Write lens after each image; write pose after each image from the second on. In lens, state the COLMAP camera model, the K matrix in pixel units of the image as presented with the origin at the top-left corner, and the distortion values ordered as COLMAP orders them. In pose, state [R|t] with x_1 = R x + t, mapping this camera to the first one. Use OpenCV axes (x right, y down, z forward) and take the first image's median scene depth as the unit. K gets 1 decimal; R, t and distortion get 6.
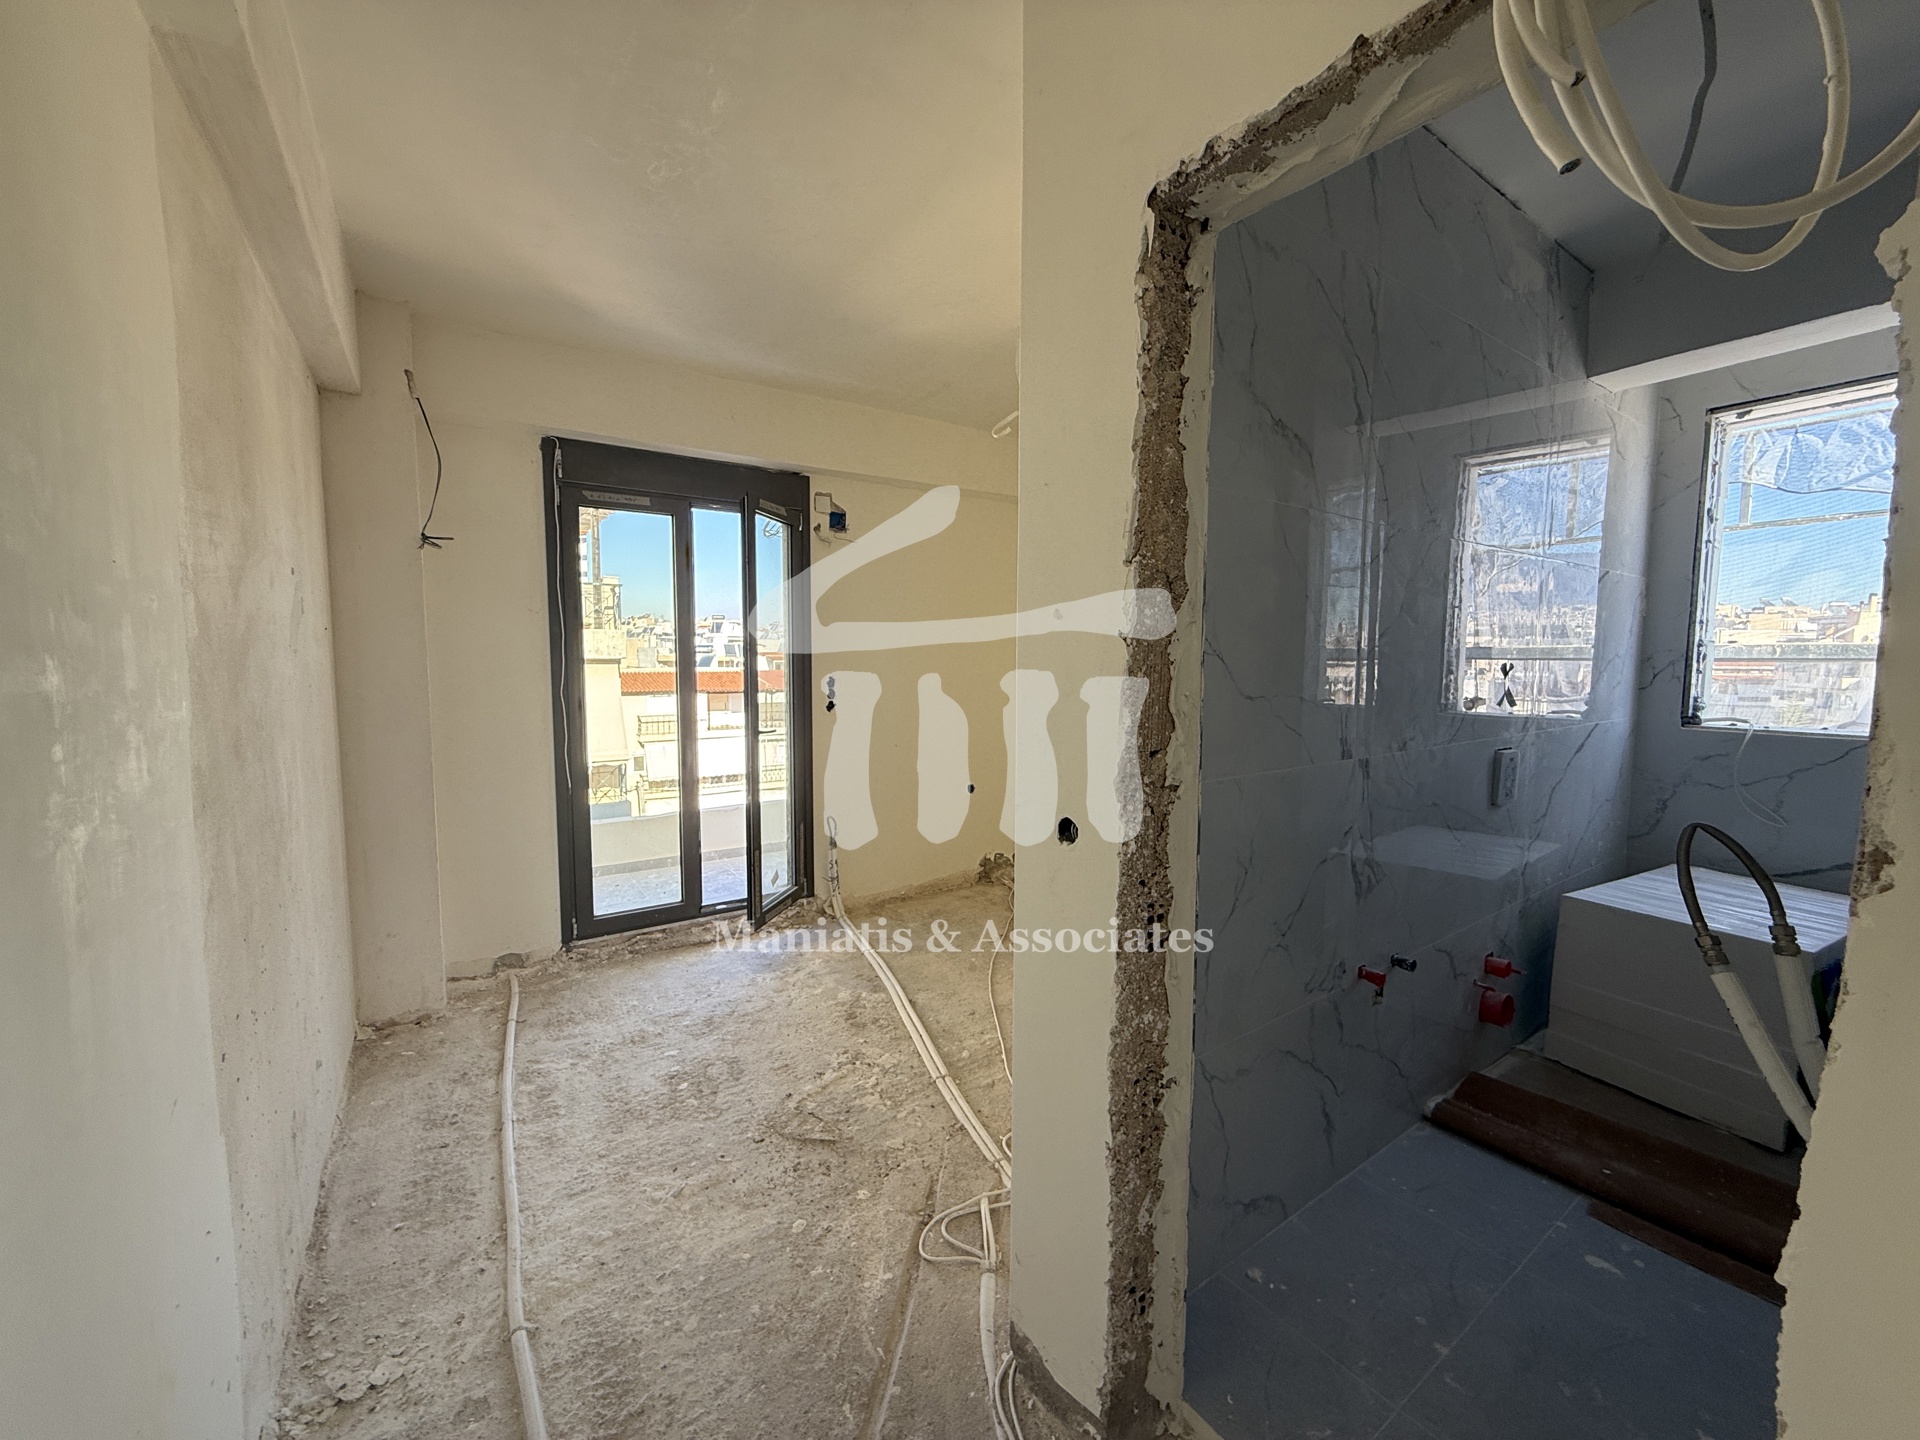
lens RADIAL K [[760.6, 0, 957.2], [0, 760.6, 718.8], [0, 0, 1]] dist [-0.001416, 0.000185]
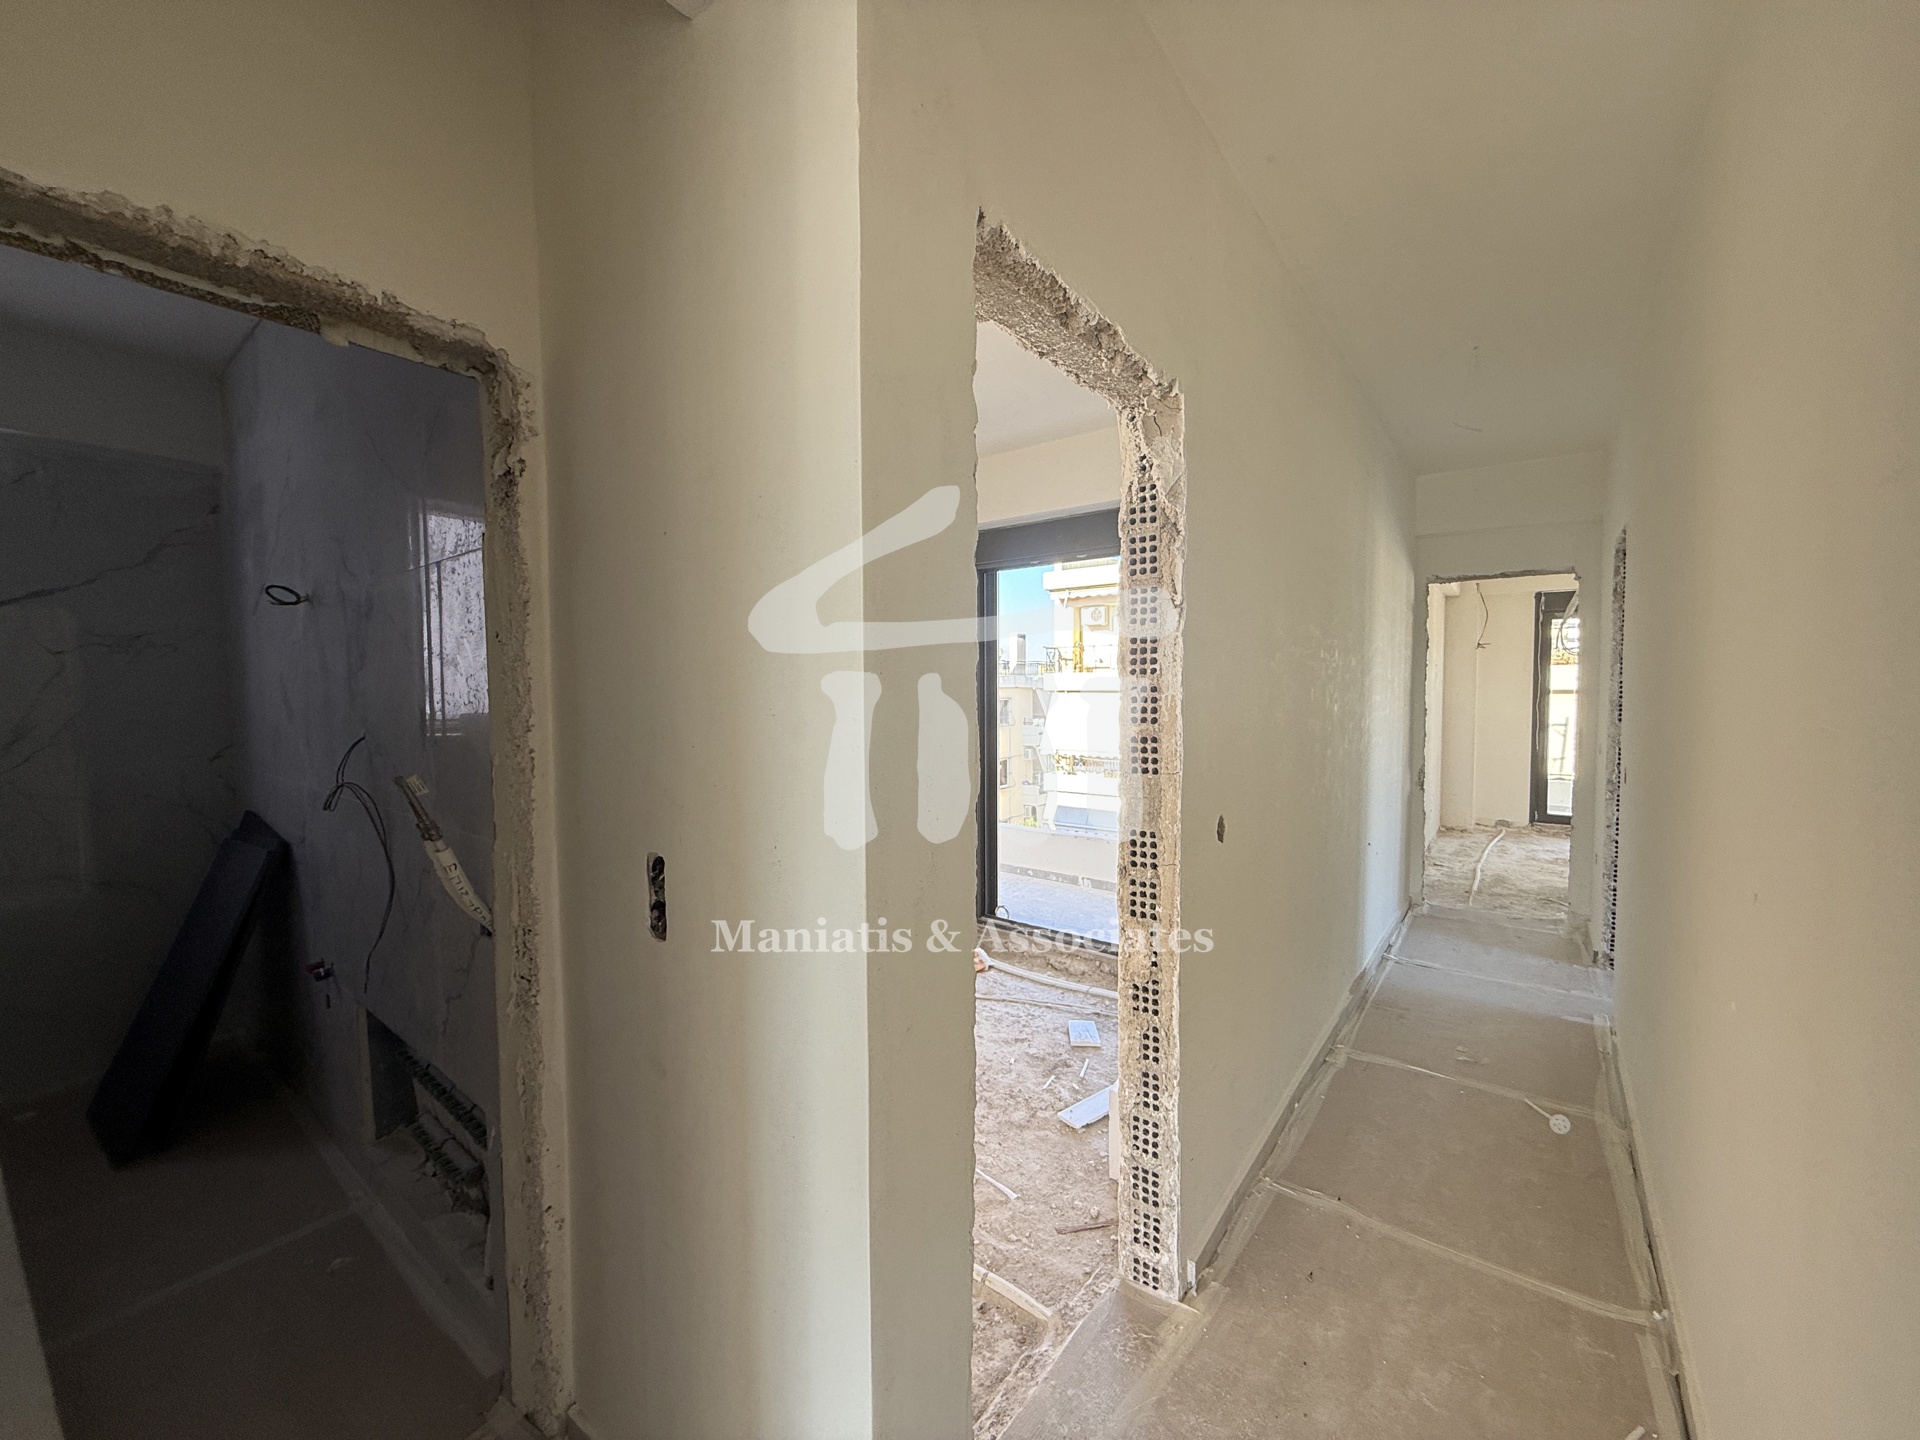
lens RADIAL K [[760.6, 0, 953.3], [0, 760.6, 718.0], [0, 0, 1]] dist [-0.001416, 0.000185]
pose [[0.315566, 0.034669, -0.948270, 0.962710], [-0.072943, 0.997262, 0.012186, 0.089830], [0.946096, 0.065324, 0.317231, -1.205338]]
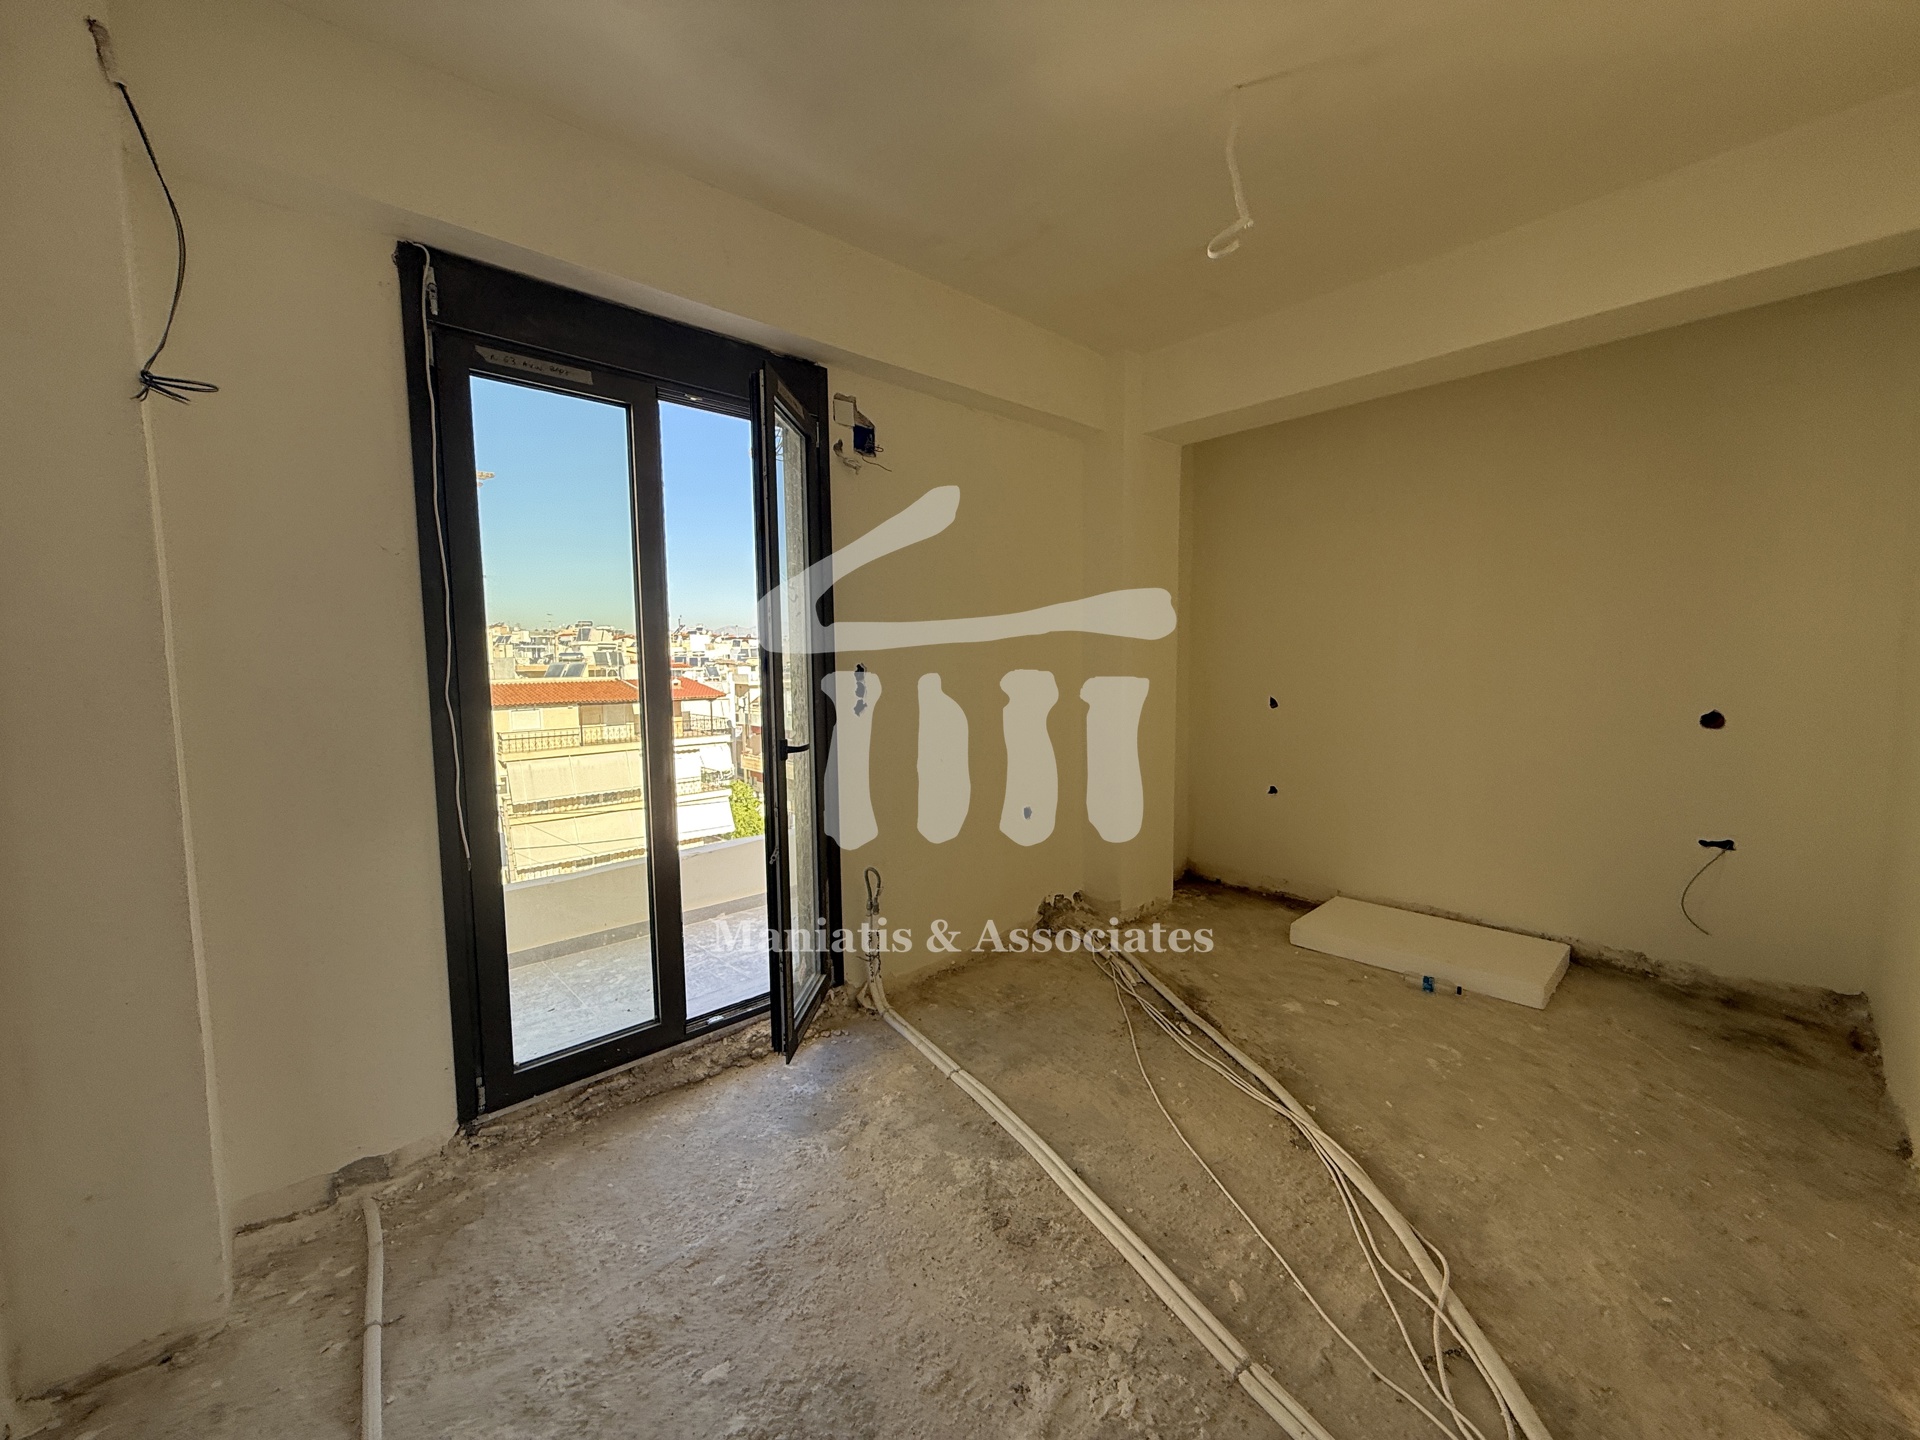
lens RADIAL K [[760.6, 0, 956.5], [0, 760.6, 719.8], [0, 0, 1]] dist [-0.001416, 0.000185]
pose [[0.988209, -0.030269, 0.150091, -0.210650], [0.030940, 0.999519, -0.002138, -0.001115], [-0.149954, 0.006756, 0.988670, 0.347573]]
